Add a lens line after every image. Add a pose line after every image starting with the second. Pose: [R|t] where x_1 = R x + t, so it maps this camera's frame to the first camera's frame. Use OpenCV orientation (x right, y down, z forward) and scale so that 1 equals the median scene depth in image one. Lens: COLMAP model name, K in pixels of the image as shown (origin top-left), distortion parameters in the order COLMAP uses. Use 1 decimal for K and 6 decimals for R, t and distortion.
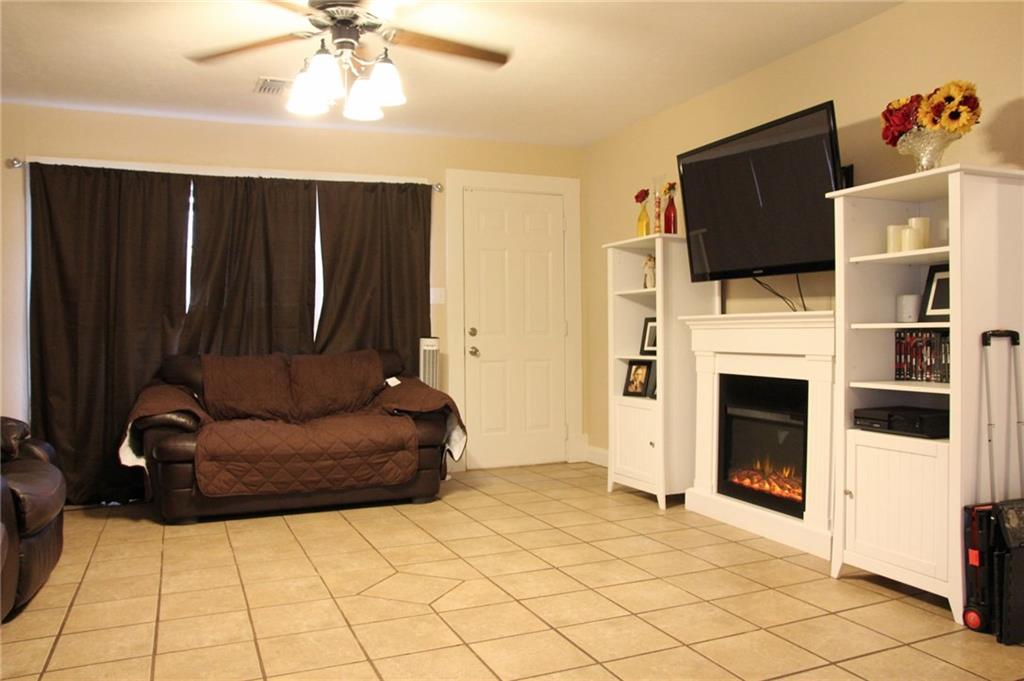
lens RADIAL K [[800.4, 0, 512.0], [0, 800.4, 340.5], [0, 0, 1]] dist [-0.155274, 0.148804]
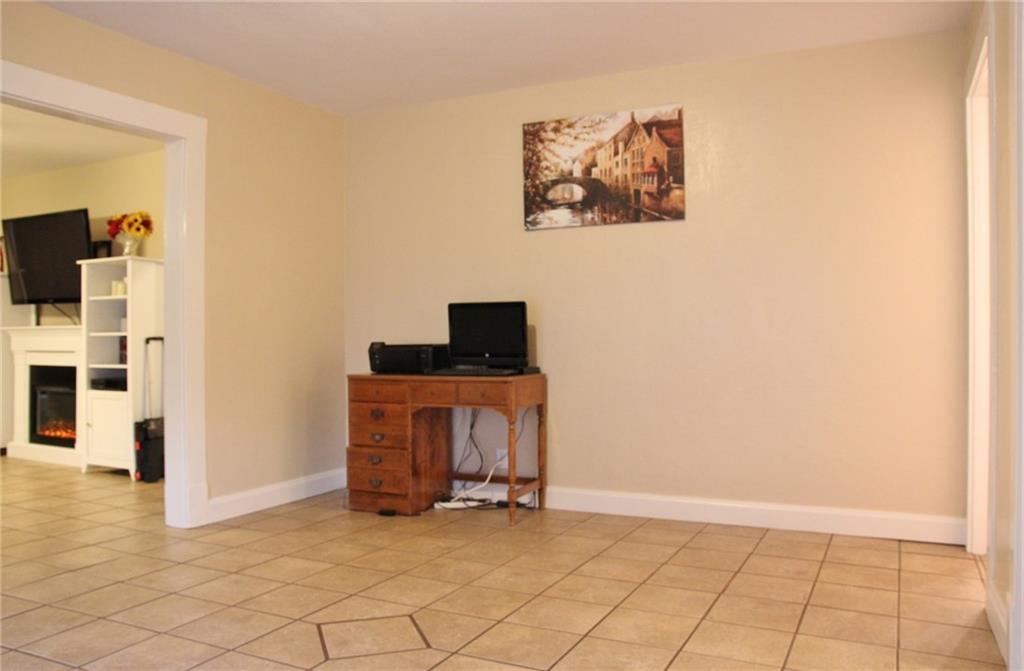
lens RADIAL K [[803.7, 0, 498.2], [0, 803.7, 336.5], [0, 0, 1]] dist [-0.067812, 0.002964]
pose [[0.772431, 0.008777, 0.635038, -0.005327], [0.003248, 0.999837, -0.017769, 0.021406], [-0.635090, 0.015787, 0.772277, -0.969233]]
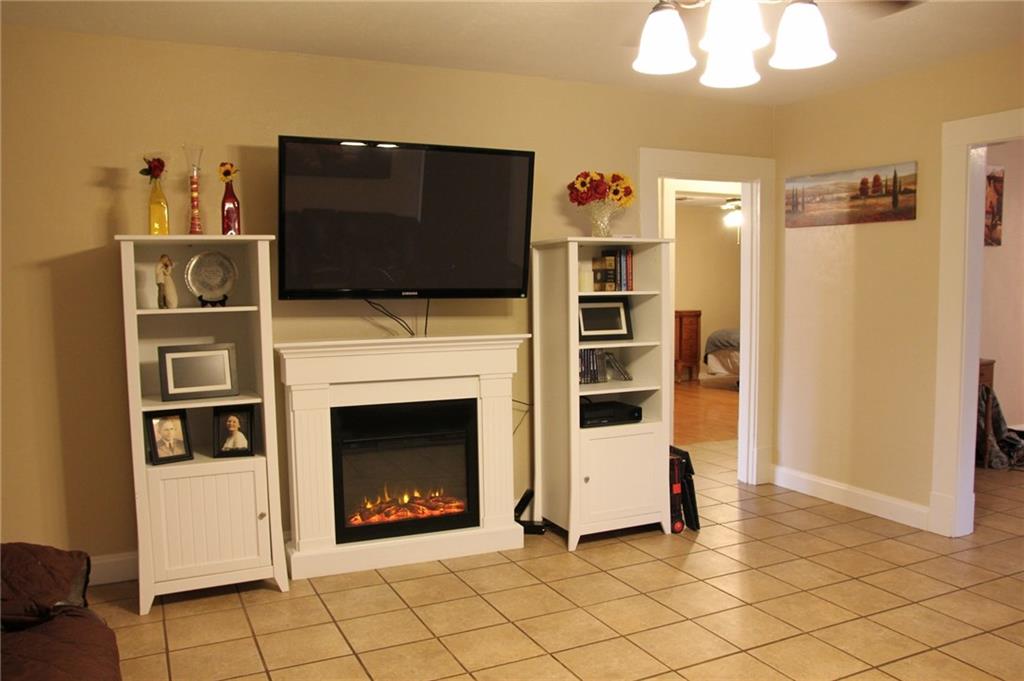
lens RADIAL K [[800.4, 0, 512.0], [0, 800.4, 340.5], [0, 0, 1]] dist [-0.155274, 0.148804]
pose [[-0.041388, -0.060565, 0.997306, -0.764936], [0.023192, 0.997834, 0.061559, -0.101326], [-0.998874, 0.025678, -0.039893, 1.068719]]
